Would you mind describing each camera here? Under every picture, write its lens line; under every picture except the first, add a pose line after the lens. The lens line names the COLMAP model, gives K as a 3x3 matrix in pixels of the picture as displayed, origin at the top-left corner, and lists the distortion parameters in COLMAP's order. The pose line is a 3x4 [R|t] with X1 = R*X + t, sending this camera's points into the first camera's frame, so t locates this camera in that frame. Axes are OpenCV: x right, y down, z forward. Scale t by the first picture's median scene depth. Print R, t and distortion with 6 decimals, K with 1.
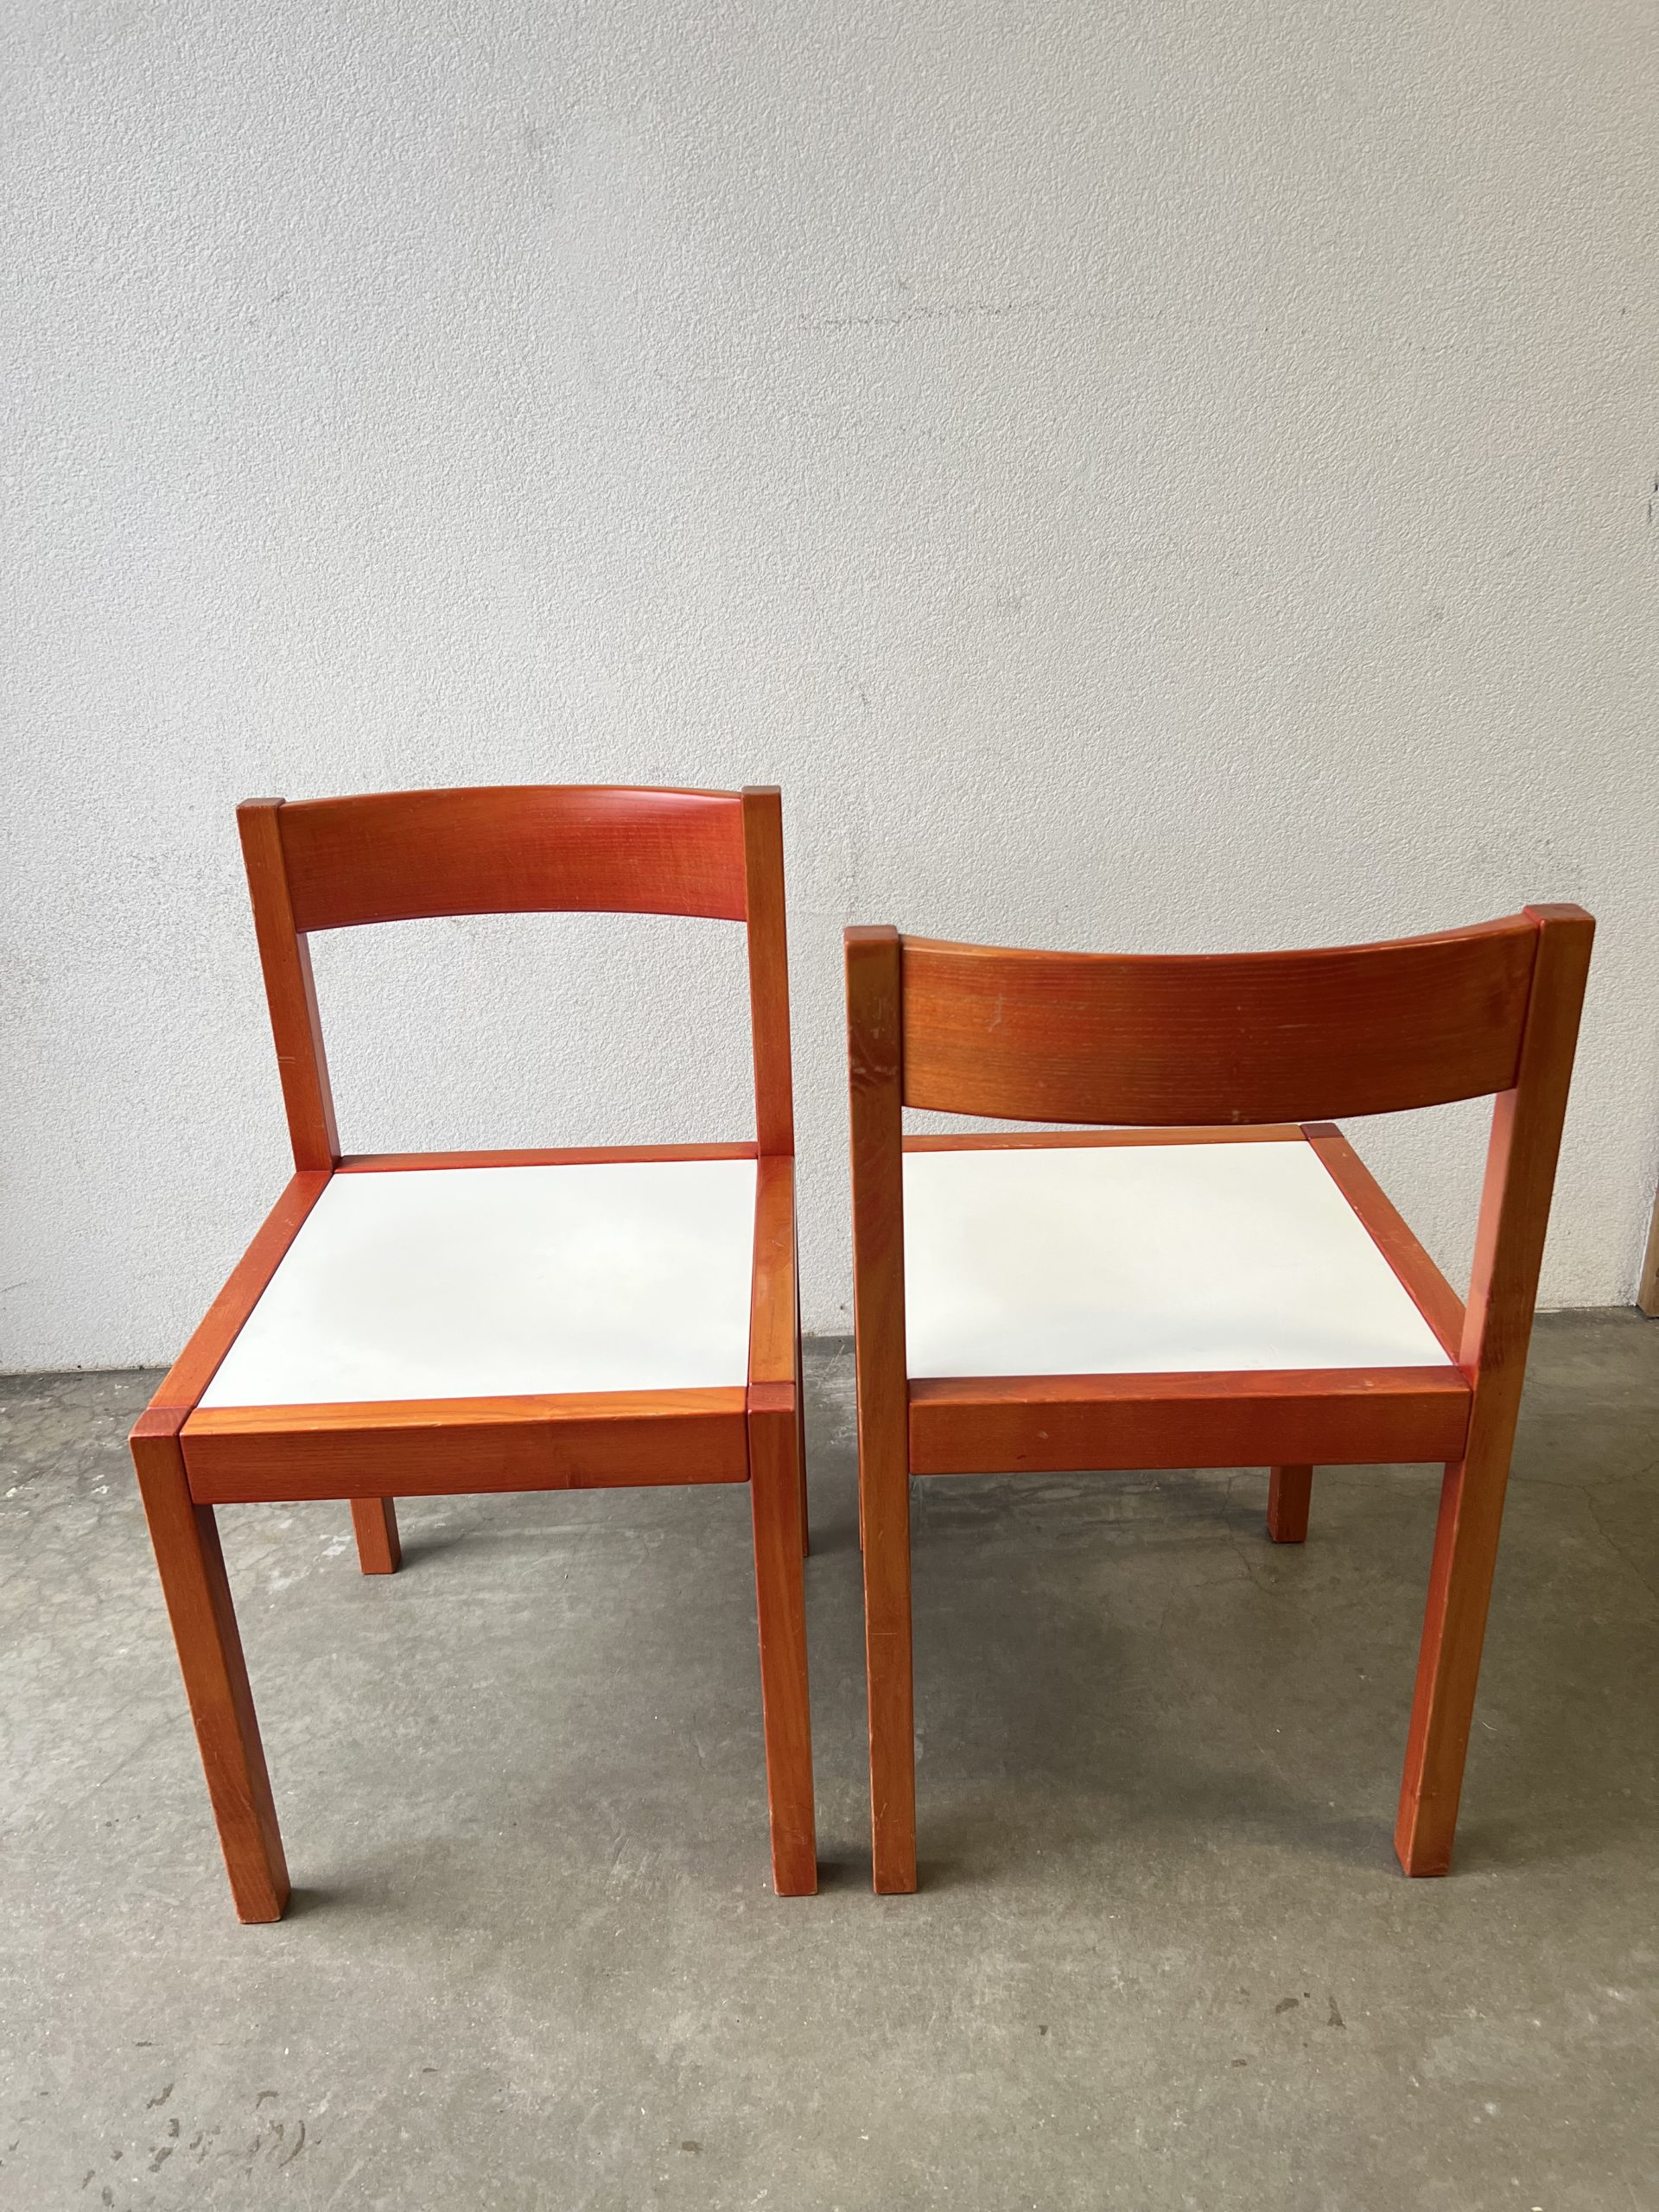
lens RADIAL K [[1661.0, 0, 842.9], [0, 1661.0, 1117.7], [0, 0, 1]] dist [0.044829, -0.052050]
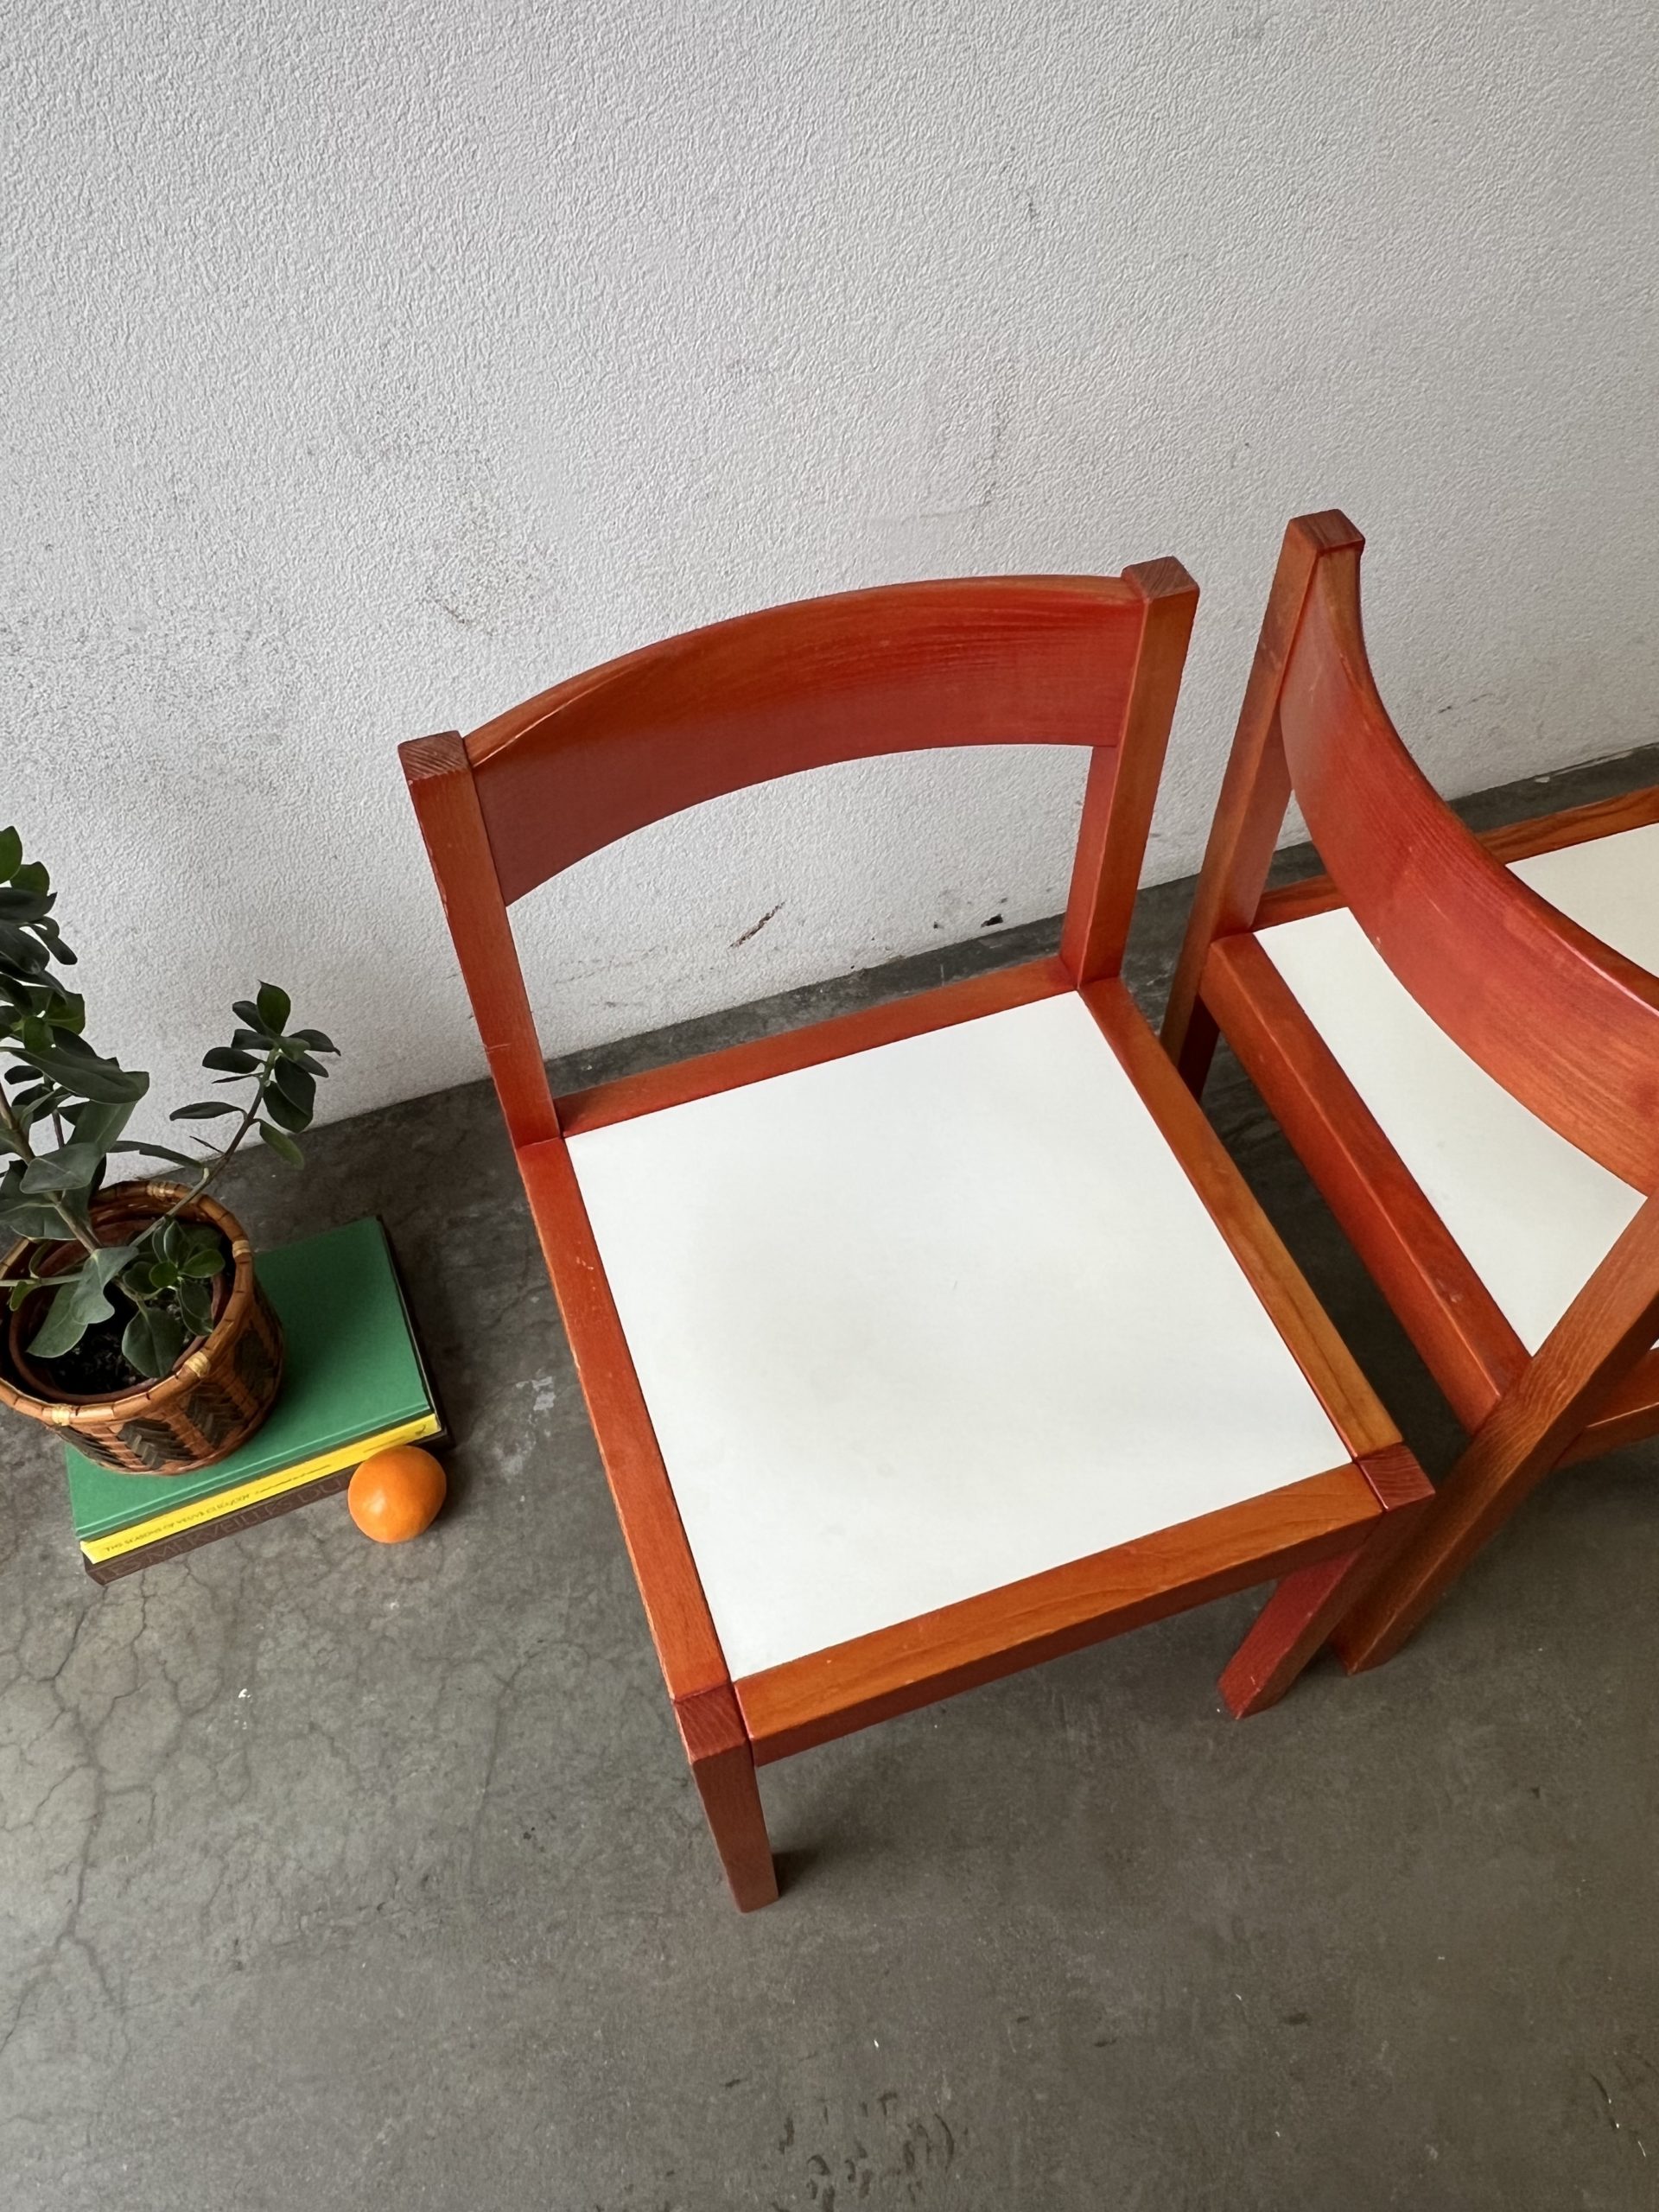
lens RADIAL K [[1597.5, 0, 790.7], [0, 1597.5, 1080.9], [0, 0, 1]] dist [0.001178, -0.003914]
pose [[0.955852, -0.238398, 0.171794, -0.366076], [0.122873, 0.855337, 0.503290, -0.382275], [-0.266924, -0.459962, 0.846868, 0.420522]]
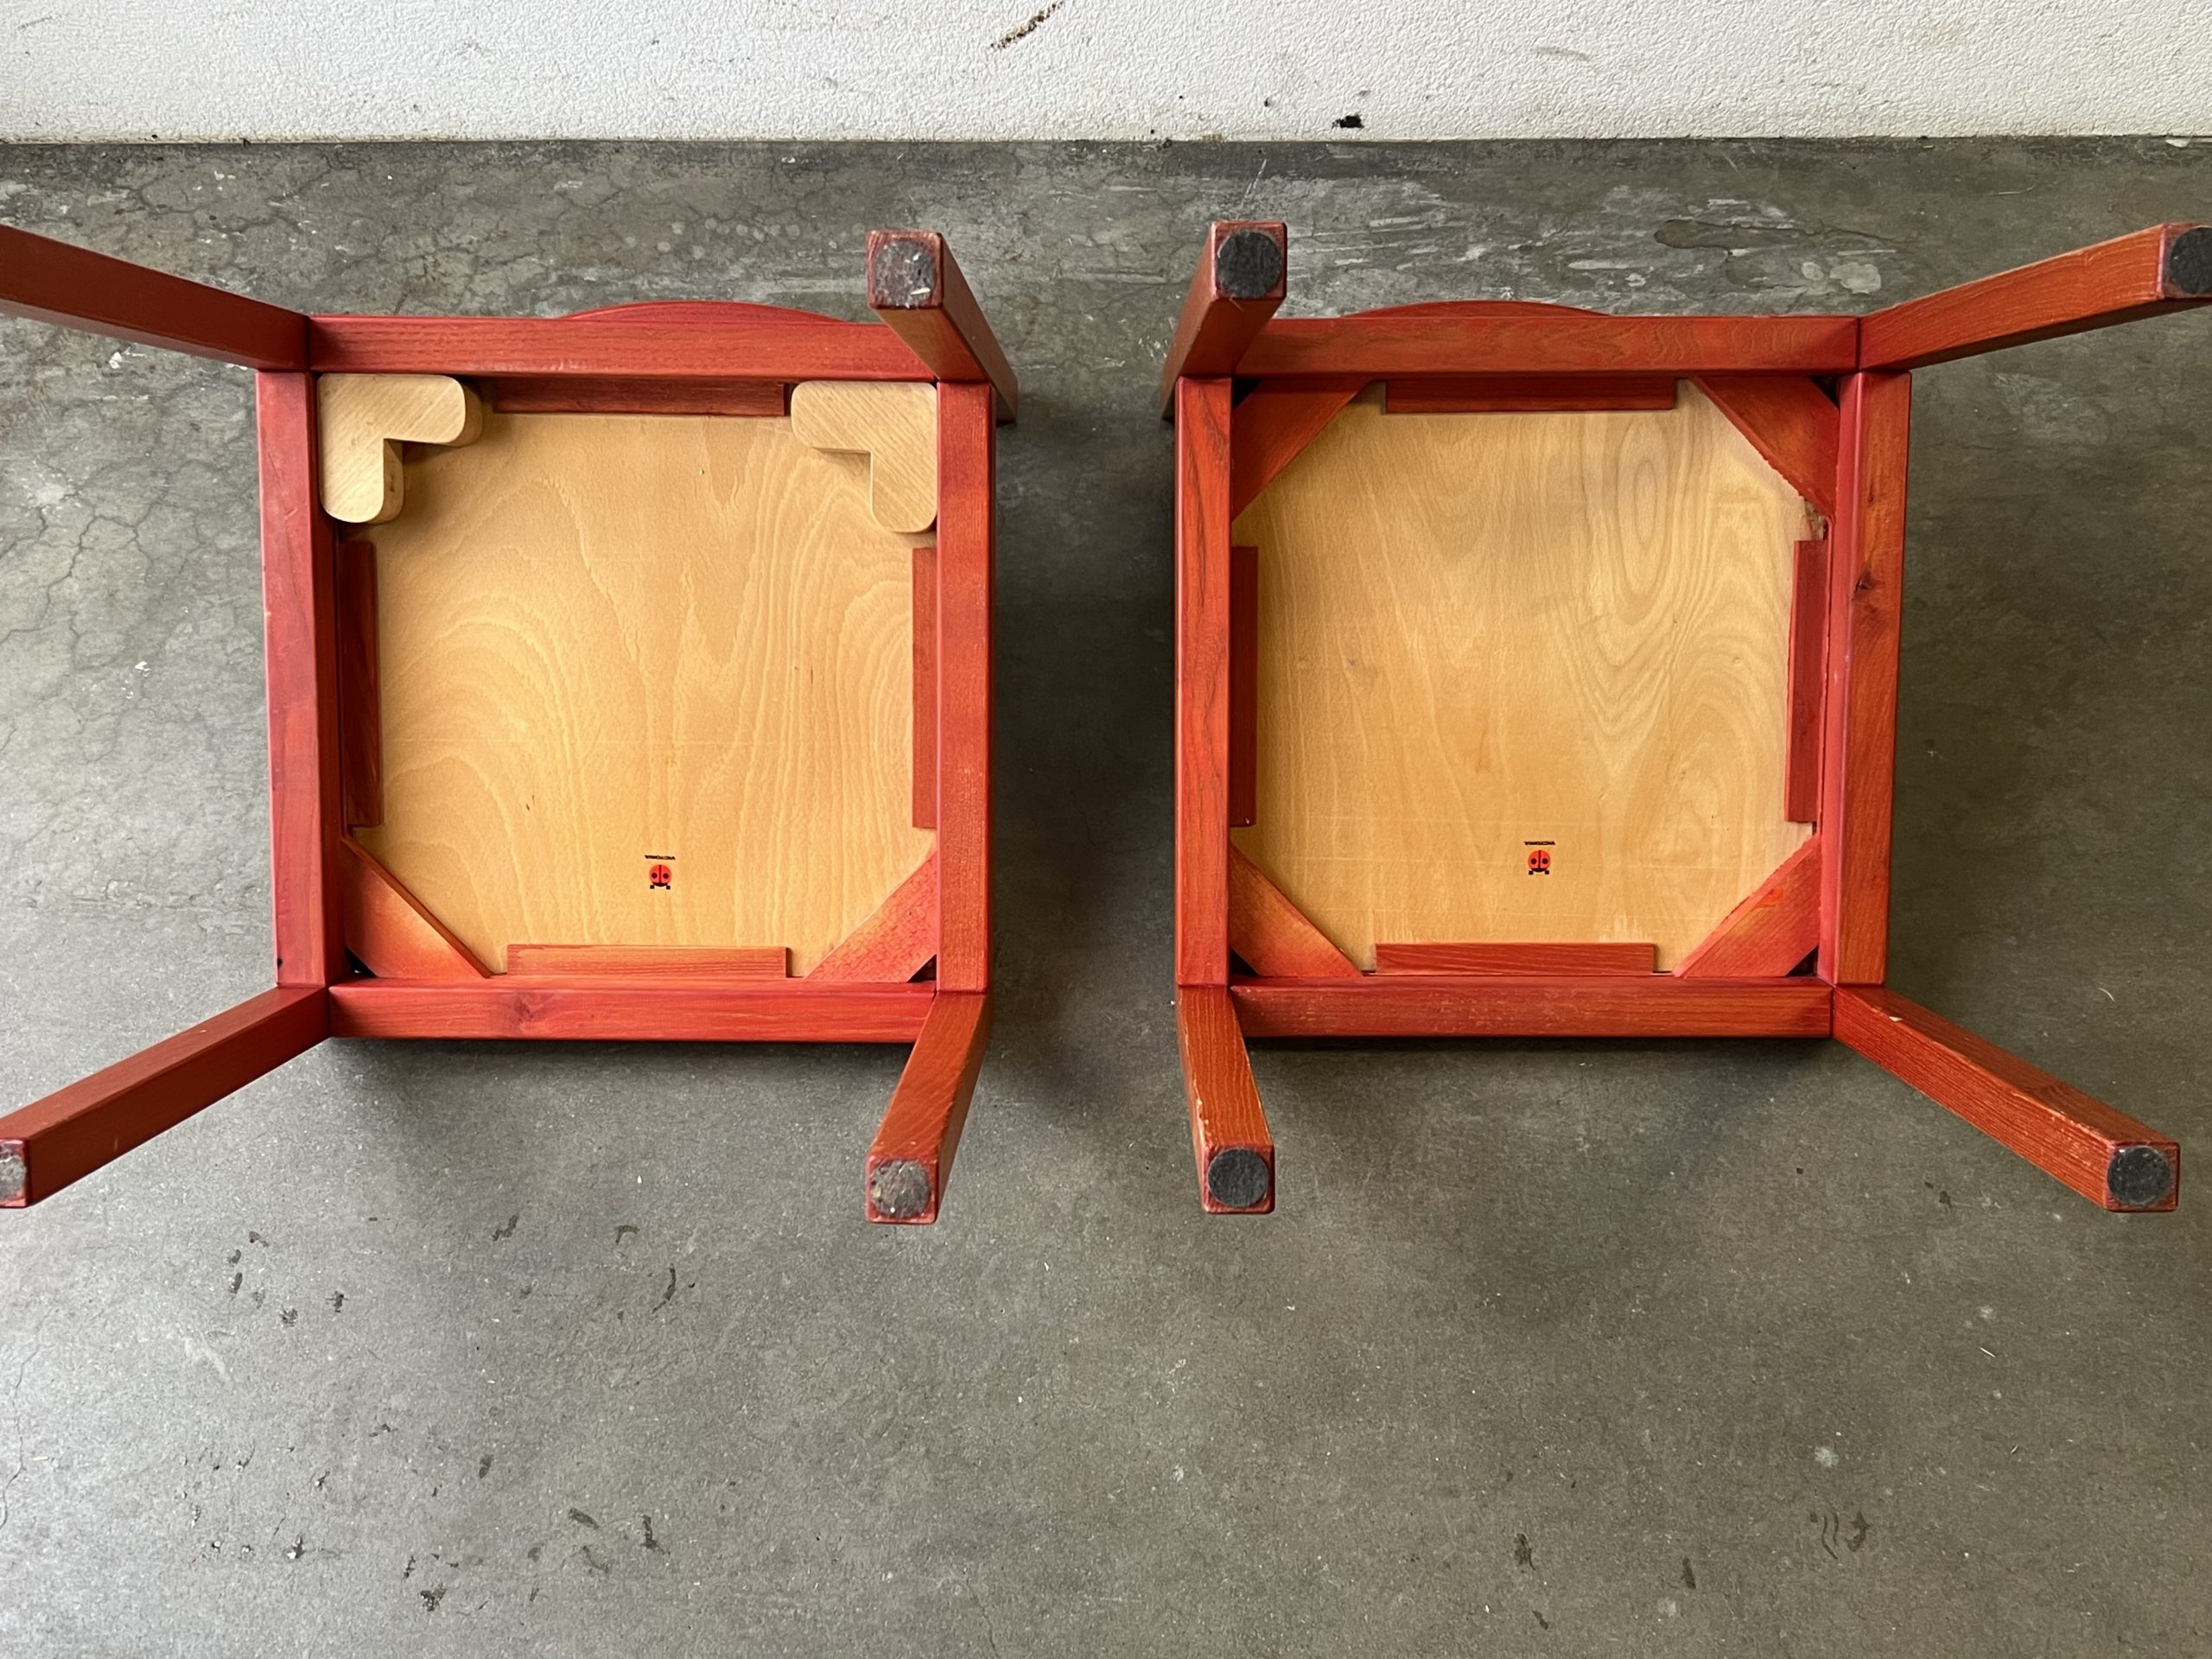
lens RADIAL K [[2255.5, 0, 1117.9], [0, 2255.5, 837.3], [0, 0, 1]] dist [0.096453, -0.210863]
pose [[0.999117, 0.041359, 0.007396, -0.085546], [-0.038129, 0.818607, 0.573087, -0.258942], [0.017648, -0.572863, 0.819461, 0.112808]]
